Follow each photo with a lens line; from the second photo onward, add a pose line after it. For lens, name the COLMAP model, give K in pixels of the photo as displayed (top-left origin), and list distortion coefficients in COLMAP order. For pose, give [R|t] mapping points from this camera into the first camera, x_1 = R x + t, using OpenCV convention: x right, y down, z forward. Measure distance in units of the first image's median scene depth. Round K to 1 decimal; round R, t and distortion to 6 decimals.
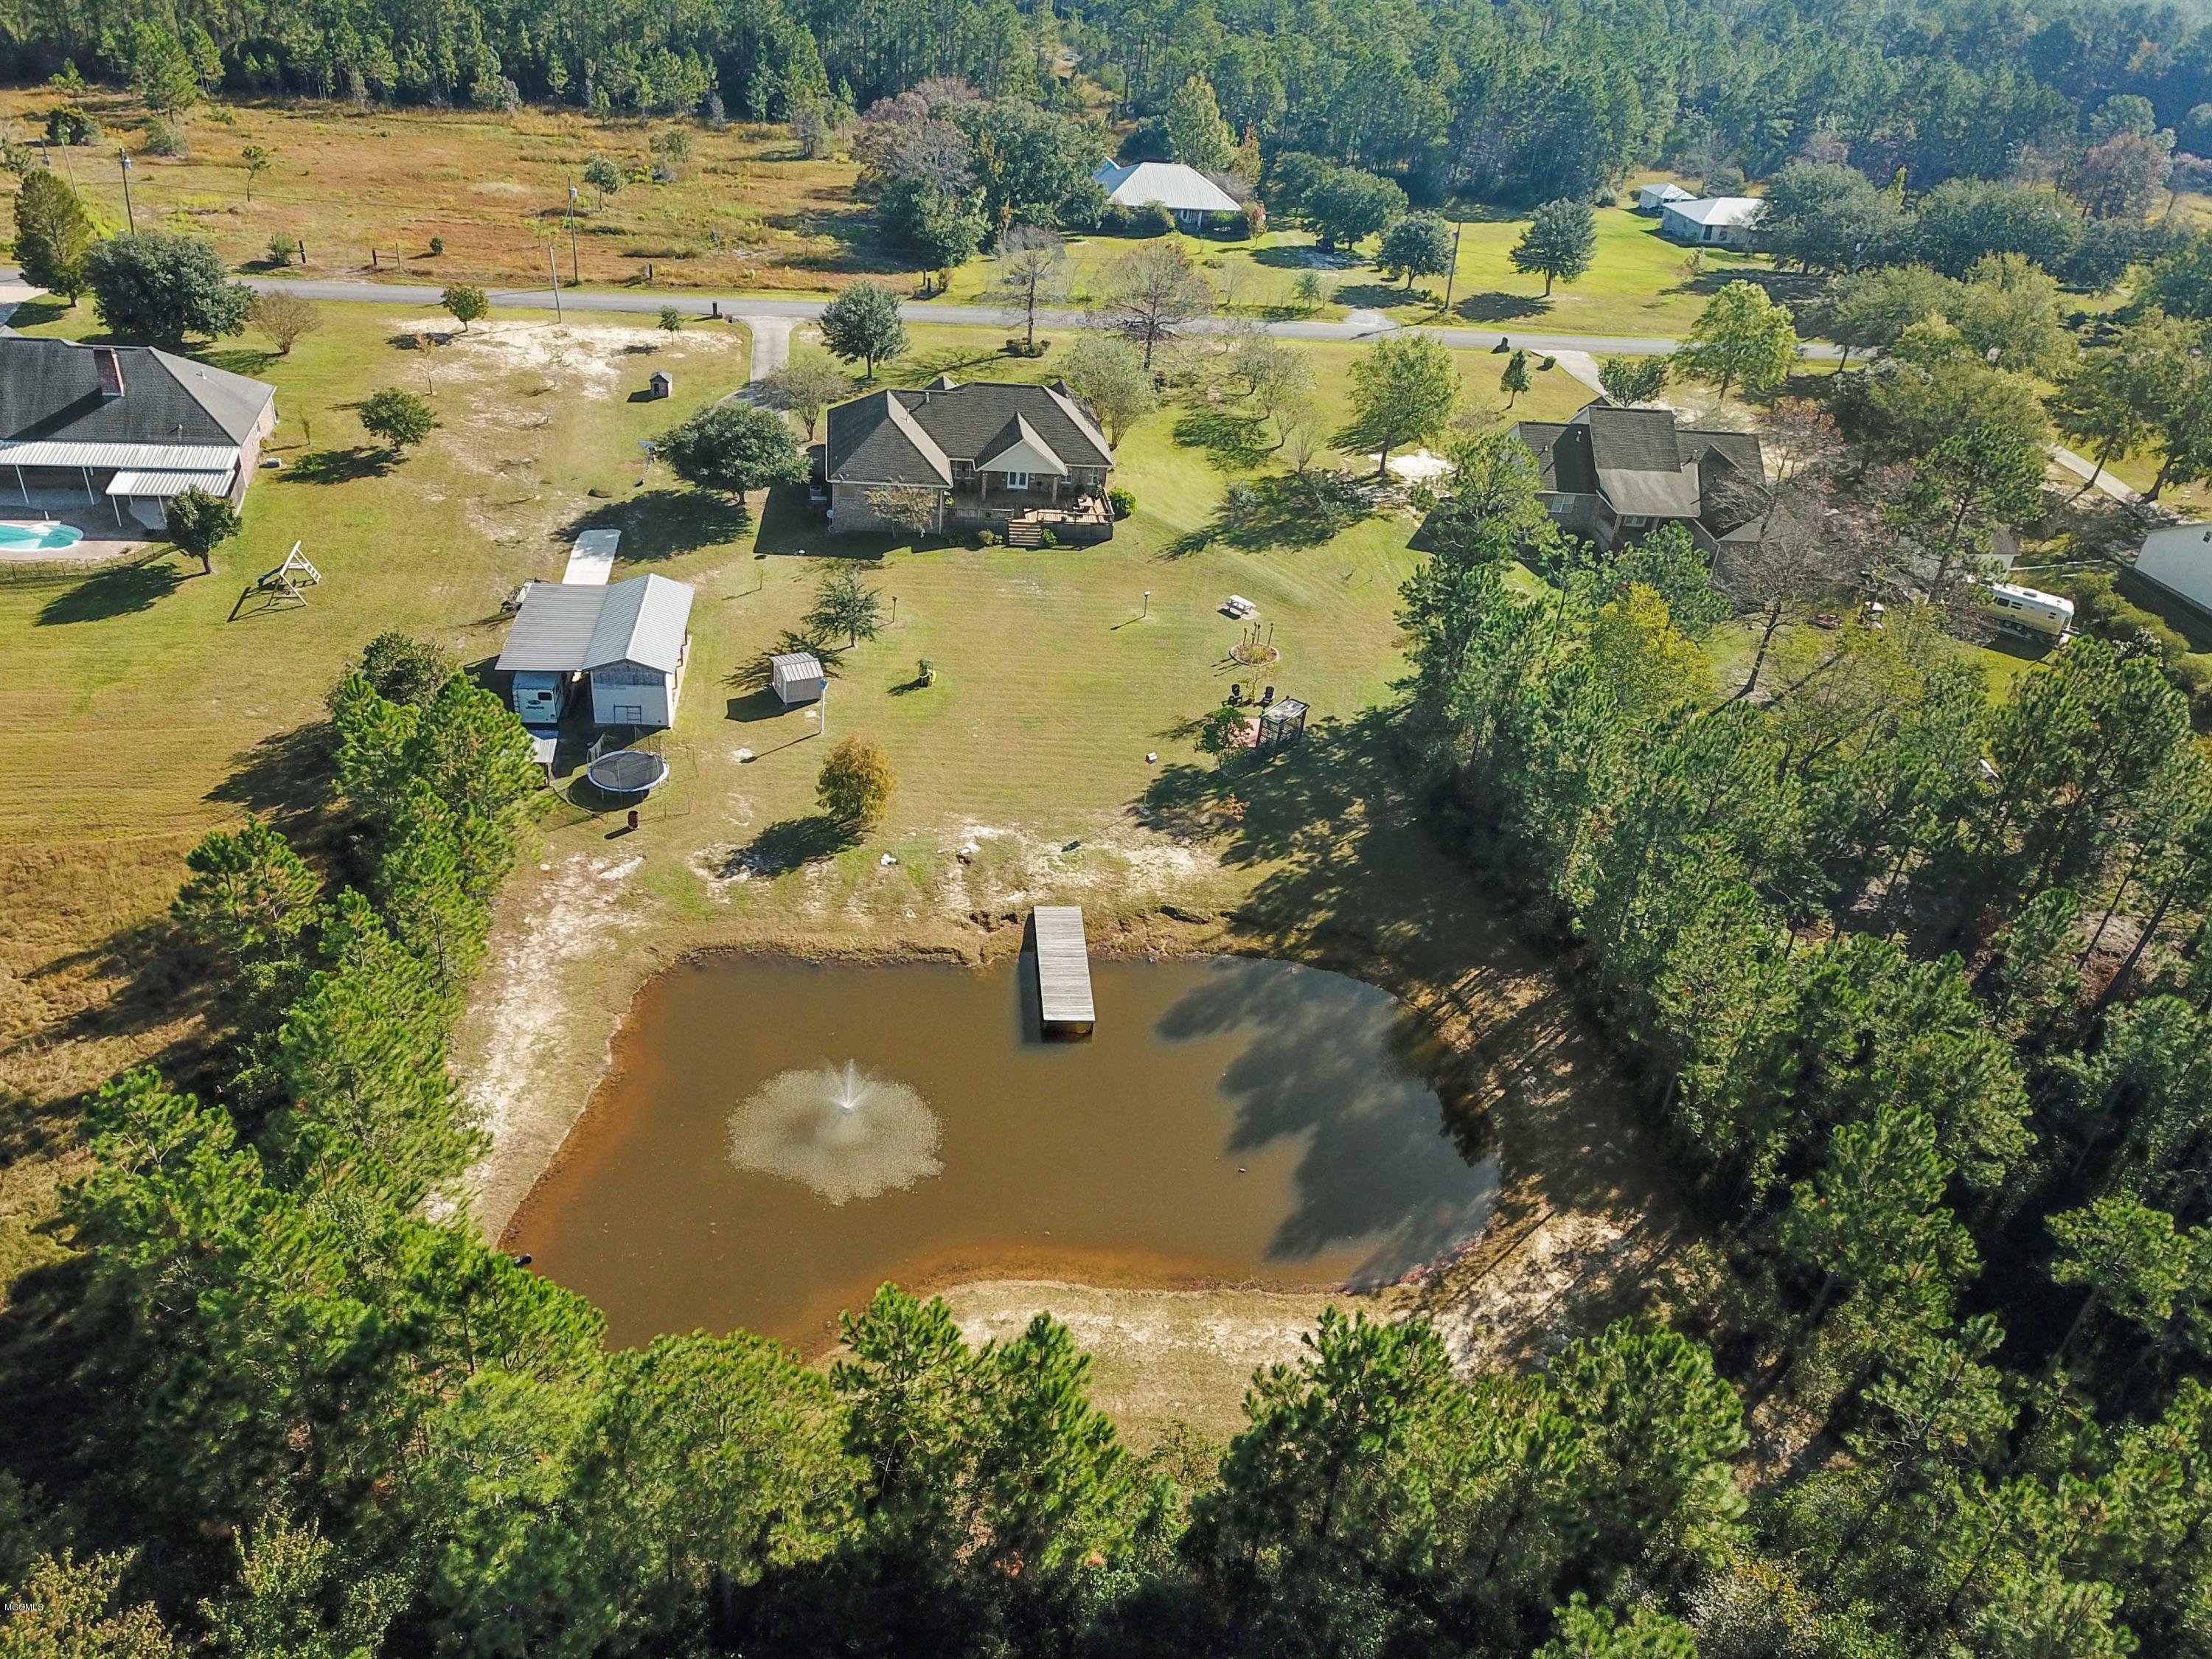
lens RADIAL K [[1684.1, 0, 1098.8], [0, 1684.1, 830.9], [0, 0, 1]] dist [0.046904, -0.035979]
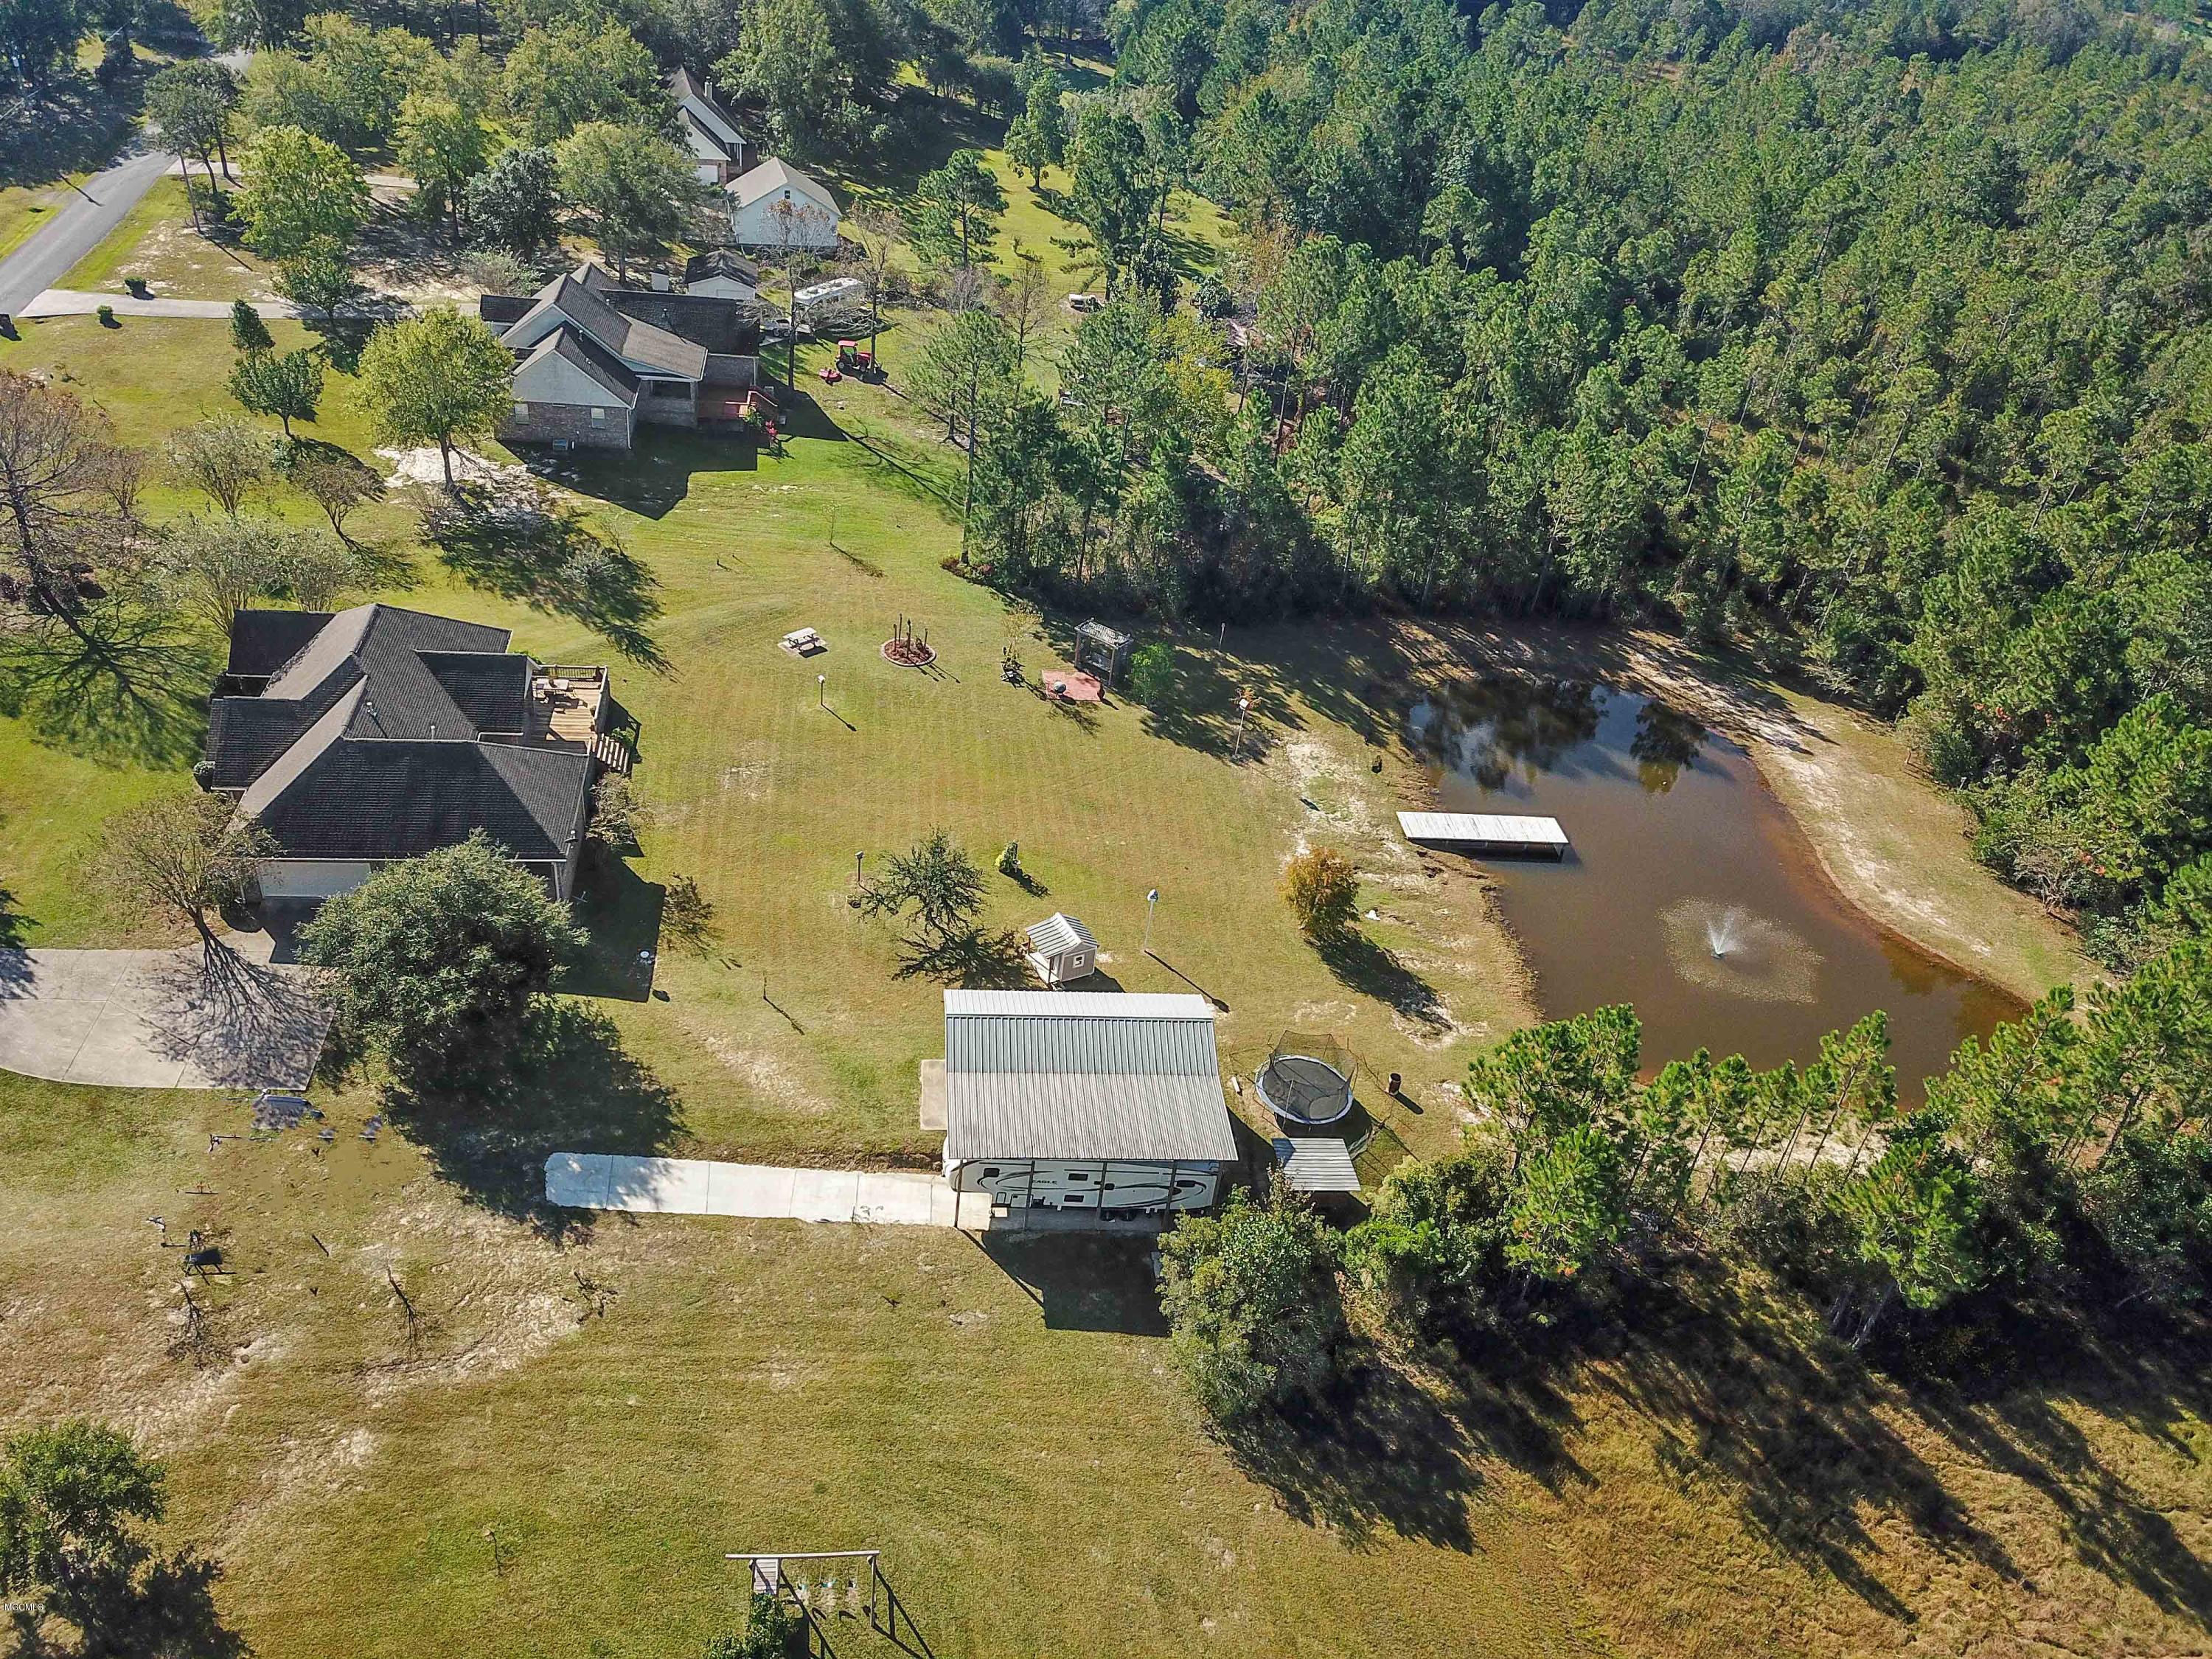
lens RADIAL K [[1716.9, 0, 1088.9], [0, 1716.9, 833.2], [0, 0, 1]] dist [0.023969, 0.009221]
pose [[0.006835, -0.636579, 0.771181, -0.696968], [0.448998, 0.691041, 0.566448, -0.526718], [-0.893507, 0.342387, 0.290546, 0.681029]]
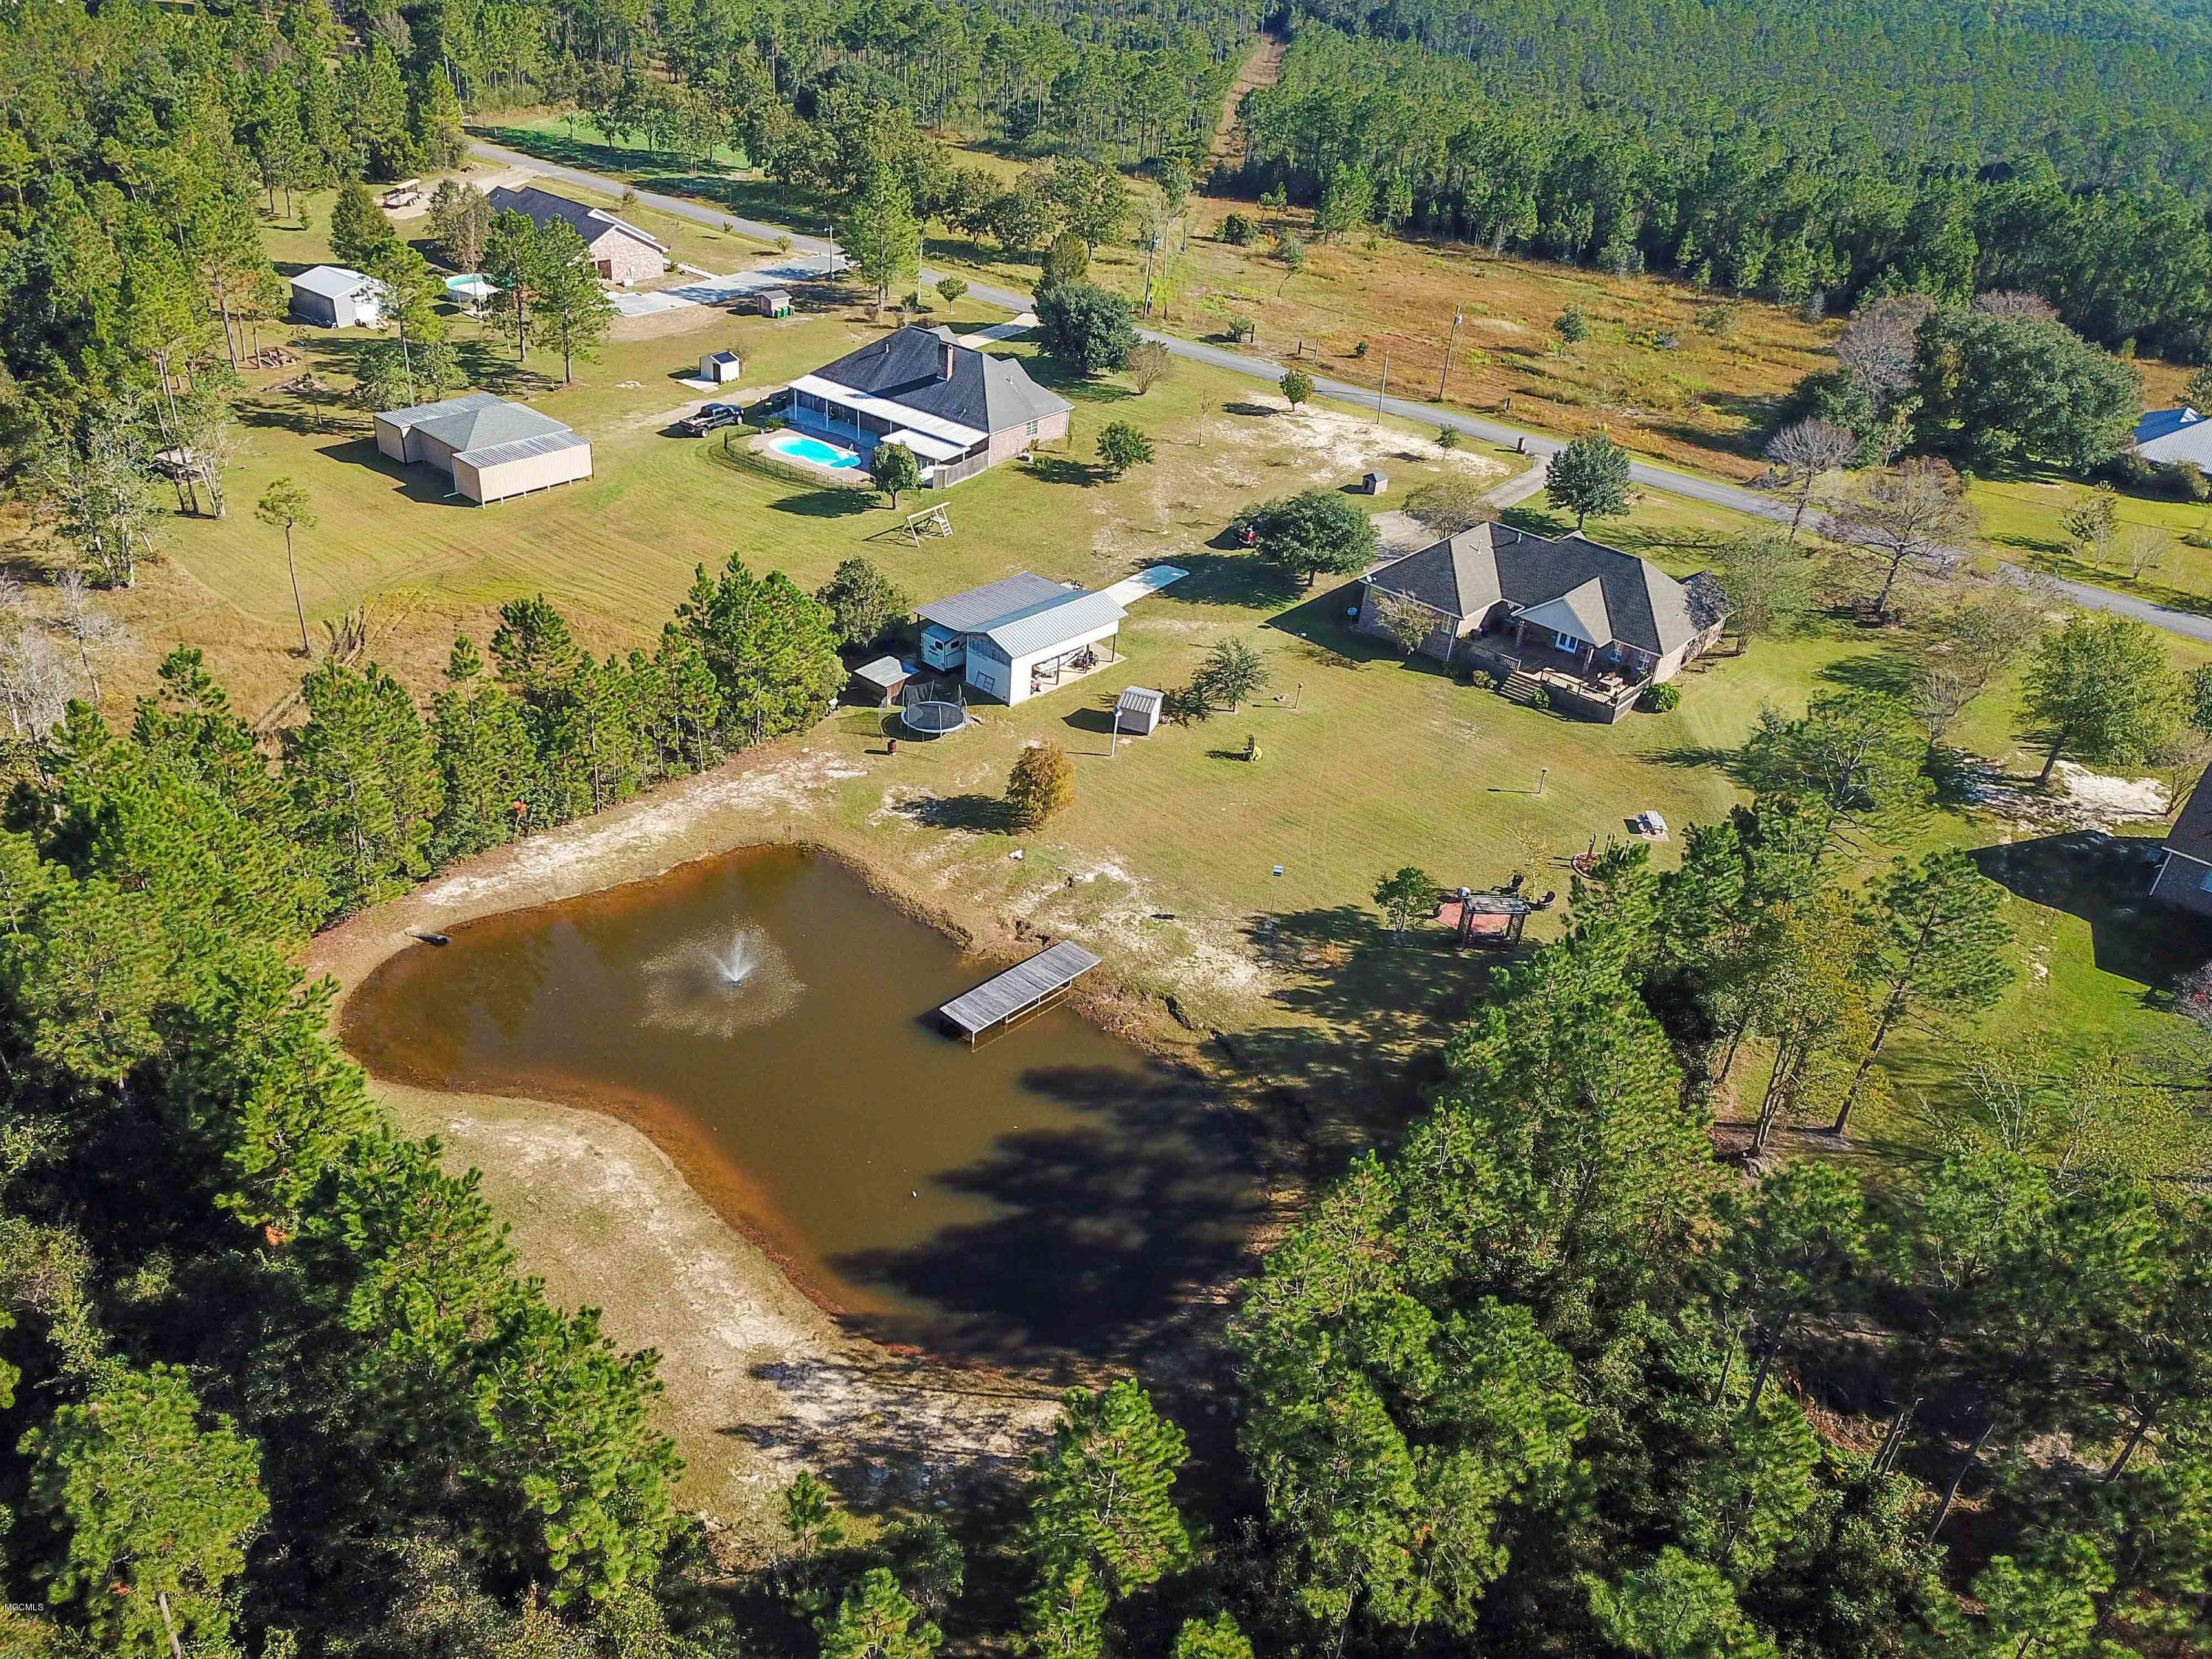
lens RADIAL K [[1684.6, 0, 1099.1], [0, 1684.6, 828.7], [0, 0, 1]] dist [0.025675, 0.000461]
pose [[0.676816, 0.347719, -0.648854, 0.482946], [-0.417075, 0.907427, 0.051240, -0.060270], [0.606604, 0.235941, 0.759186, 0.175026]]
